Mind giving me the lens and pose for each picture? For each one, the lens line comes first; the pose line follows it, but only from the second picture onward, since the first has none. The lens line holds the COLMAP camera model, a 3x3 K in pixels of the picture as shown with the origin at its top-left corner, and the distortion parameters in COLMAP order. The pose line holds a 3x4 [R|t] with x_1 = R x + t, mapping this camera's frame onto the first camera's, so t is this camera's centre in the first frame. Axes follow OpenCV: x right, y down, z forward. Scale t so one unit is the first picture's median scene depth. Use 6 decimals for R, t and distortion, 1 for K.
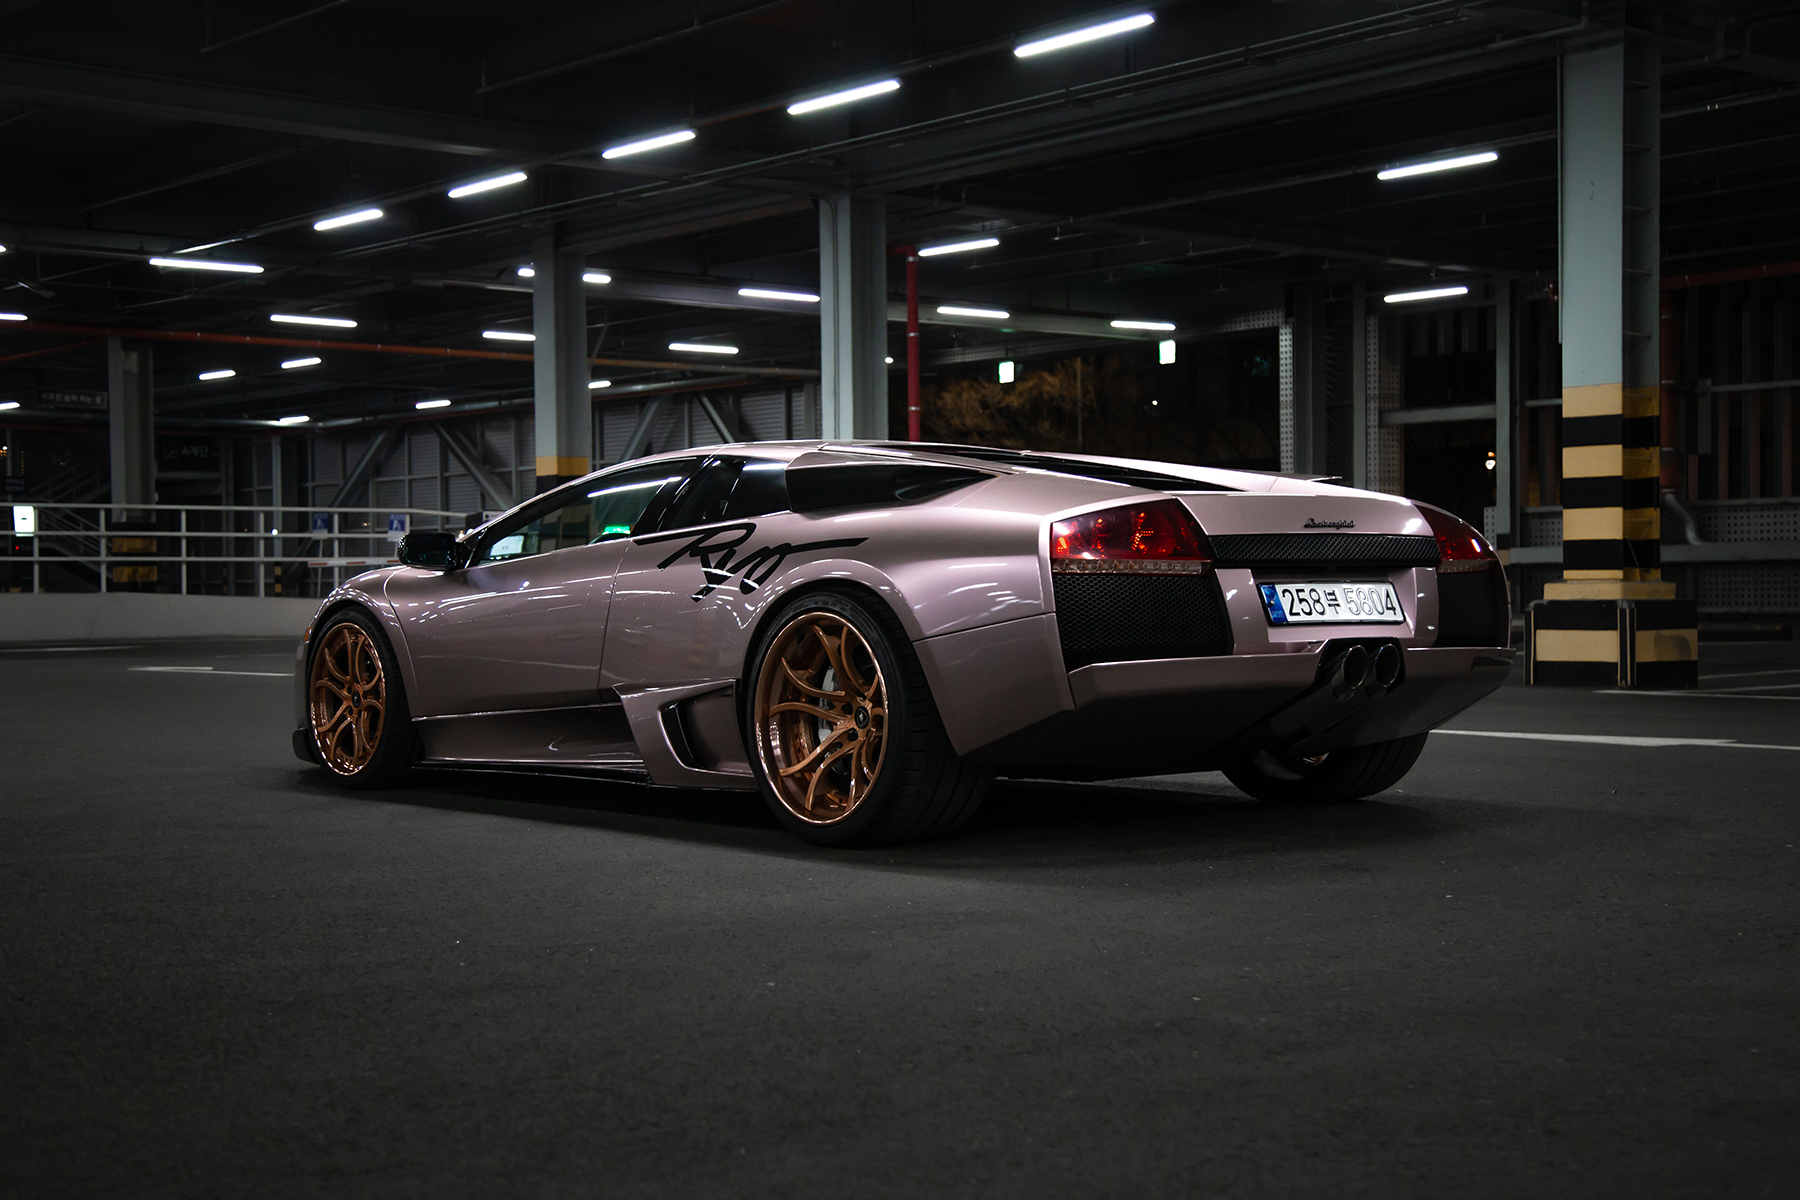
lens RADIAL K [[2530.4, 0, 900.0], [0, 2530.4, 600.0], [0, 0, 1]] dist [0.108457, 0.004288]
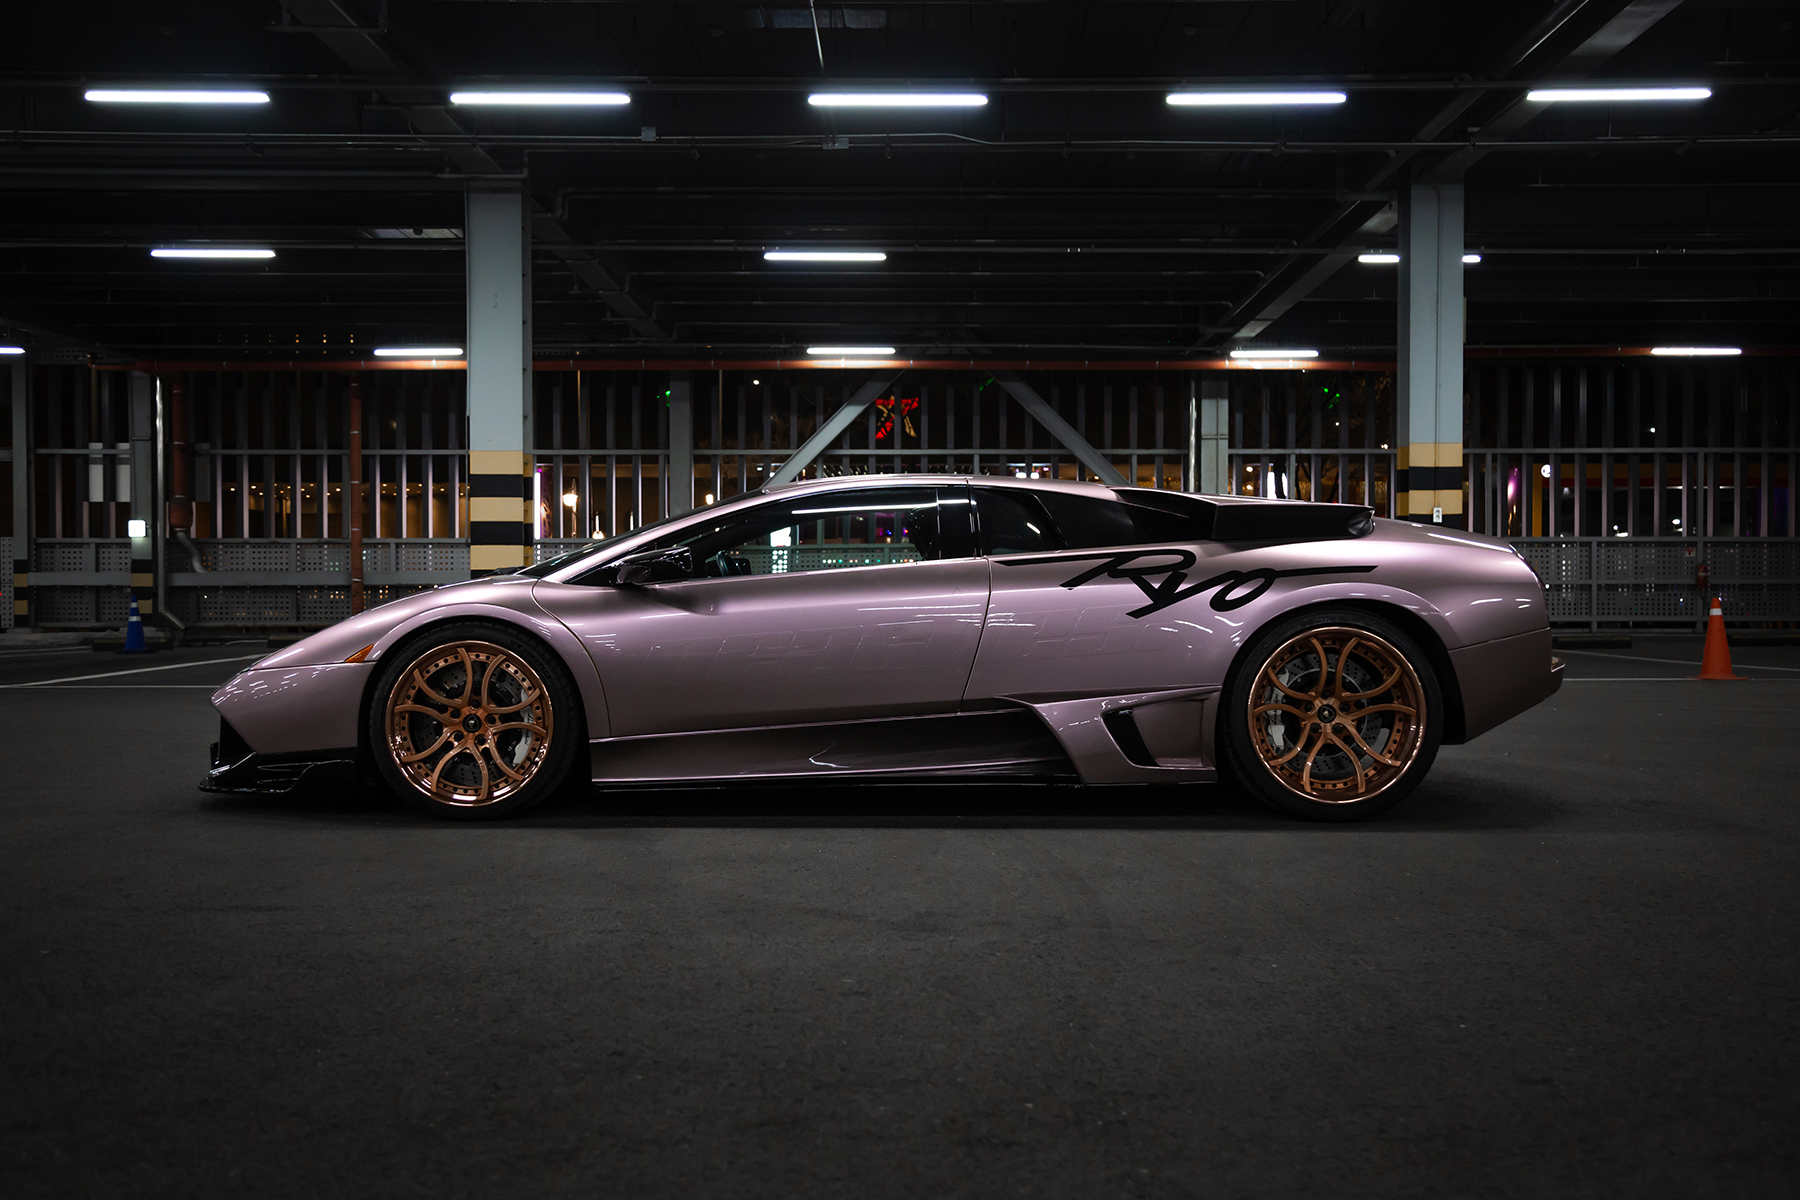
lens RADIAL K [[1891.4, 0, 900.0], [0, 1891.4, 600.0], [0, 0, 1]] dist [0.008918, 0.009724]
pose [[0.624117, 0.007046, 0.781299, -0.347150], [-0.000206, 0.999961, -0.008853, 0.000146], [-0.781331, 0.005365, 0.624094, 0.239548]]
